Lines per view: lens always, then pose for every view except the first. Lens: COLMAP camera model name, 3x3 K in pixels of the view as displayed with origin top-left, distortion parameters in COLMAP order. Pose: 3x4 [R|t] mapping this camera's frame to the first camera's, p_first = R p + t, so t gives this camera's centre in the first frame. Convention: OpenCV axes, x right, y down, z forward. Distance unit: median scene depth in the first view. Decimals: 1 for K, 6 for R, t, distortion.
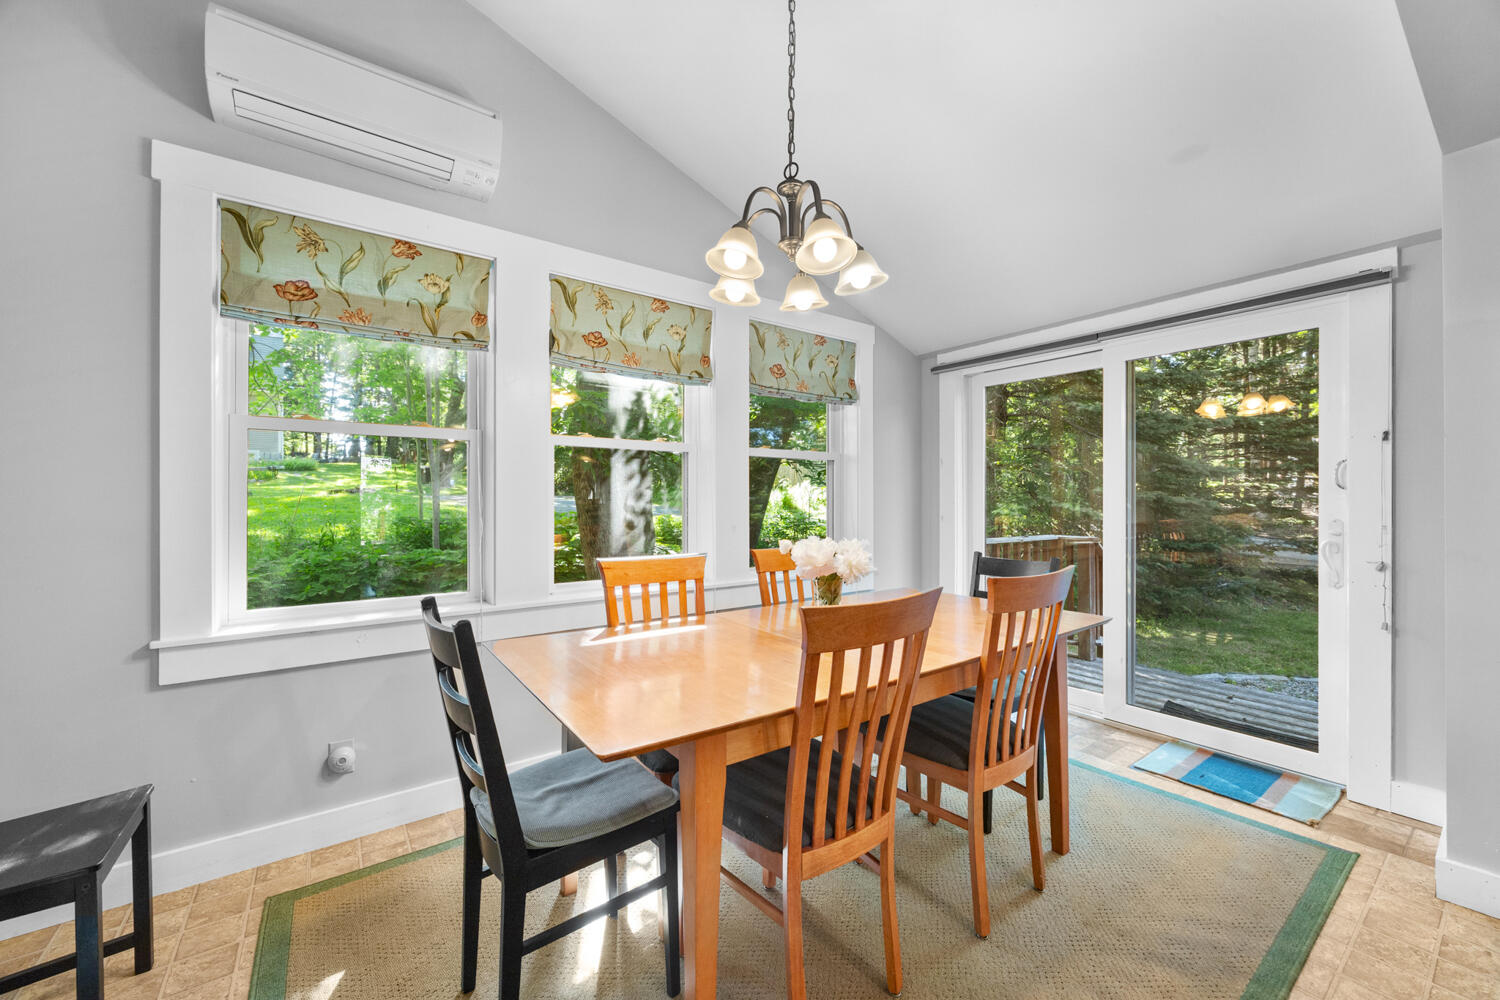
lens RADIAL K [[580.9, 0, 748.8], [0, 580.9, 465.0], [0, 0, 1]] dist [-0.001822, -0.000048]
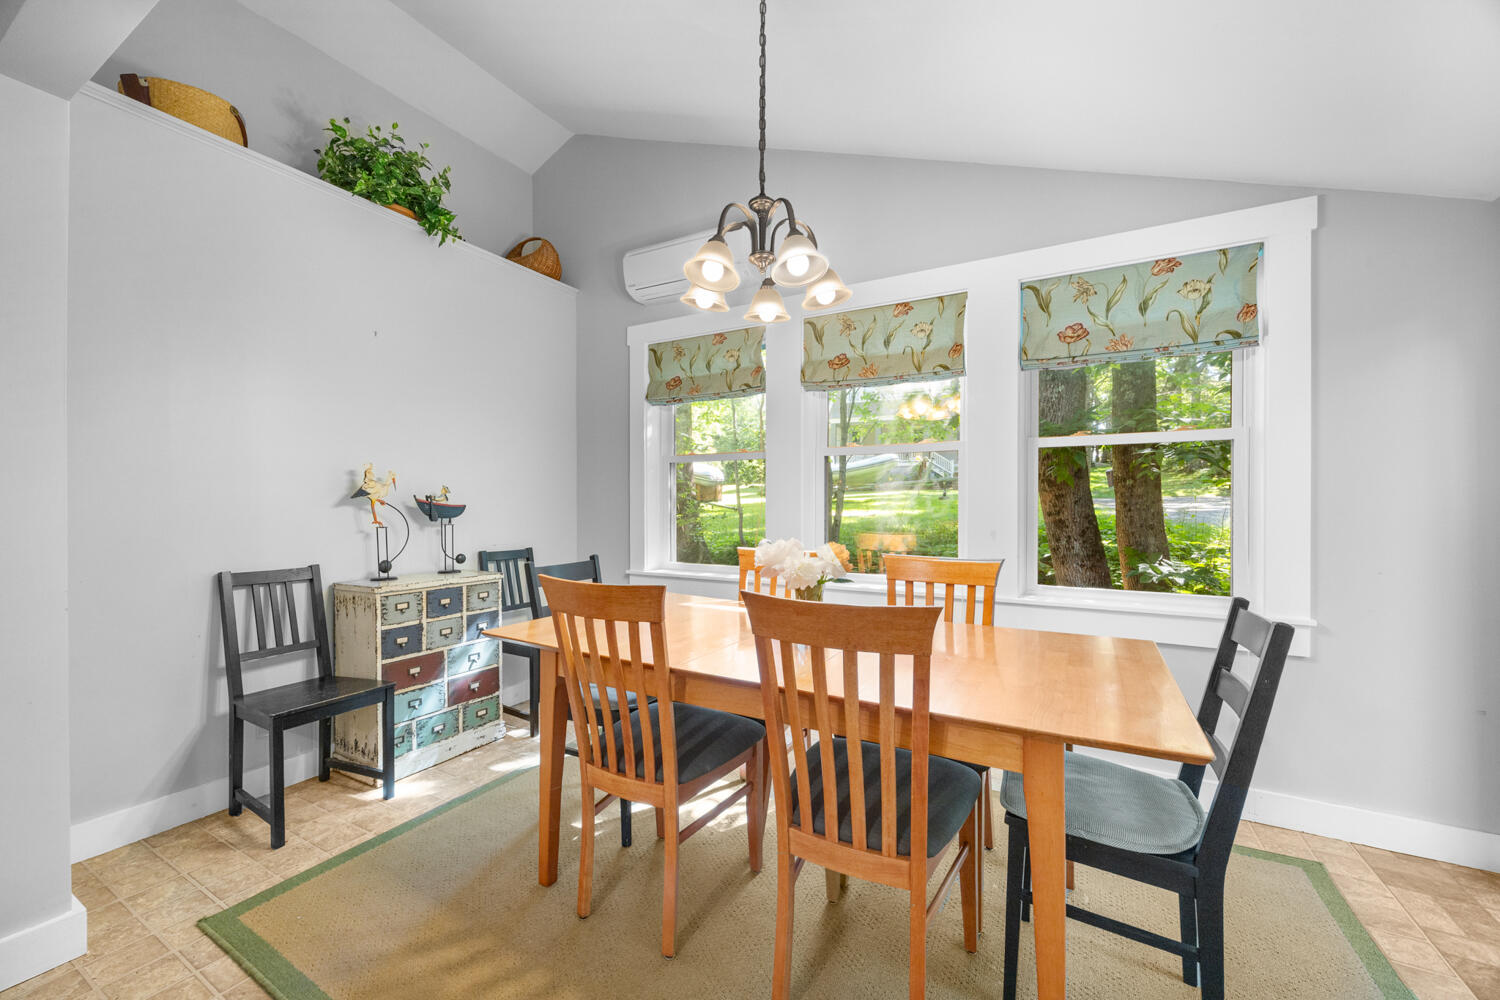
lens RADIAL K [[580.9, 0, 753.4], [0, 580.9, 510.4], [0, 0, 1]] dist [-0.001822, -0.000048]
pose [[0.414050, -0.001378, -0.910253, 0.731137], [0.040959, 0.999014, 0.017119, 0.053739], [0.909332, -0.044371, 0.413698, 0.362678]]
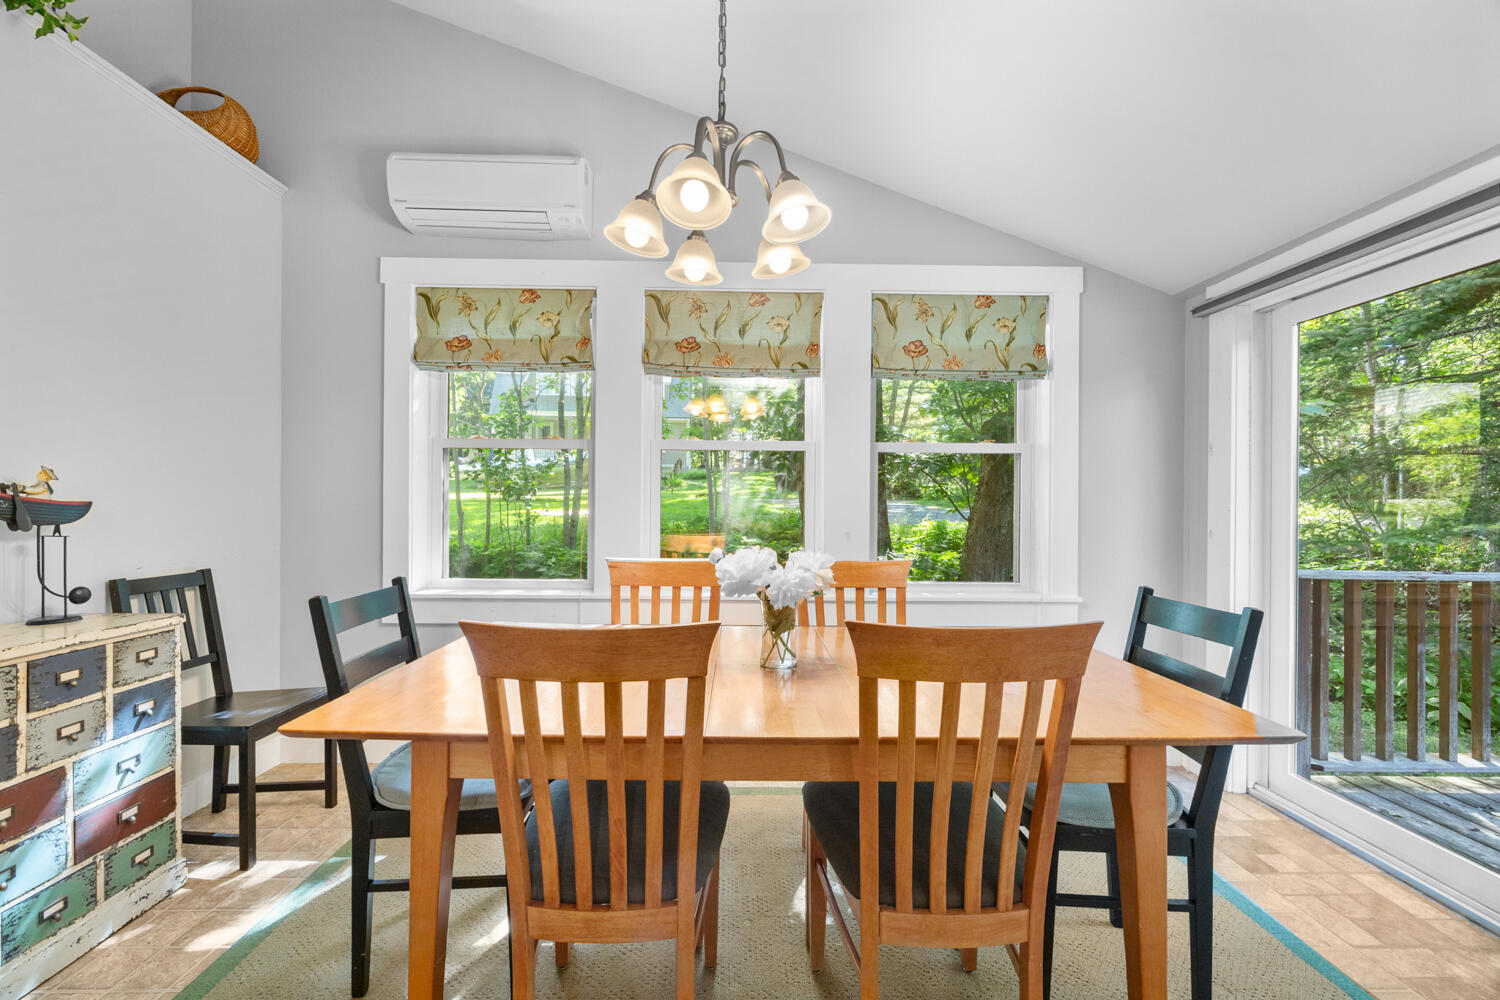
lens RADIAL K [[580.9, 0, 745.8], [0, 580.9, 506.4], [0, 0, 1]] dist [-0.001822, -0.000048]
pose [[0.812414, -0.002859, -0.583074, 0.431532], [0.025494, 0.999206, 0.030623, 0.043172], [0.582524, -0.039743, 0.811842, 0.212420]]
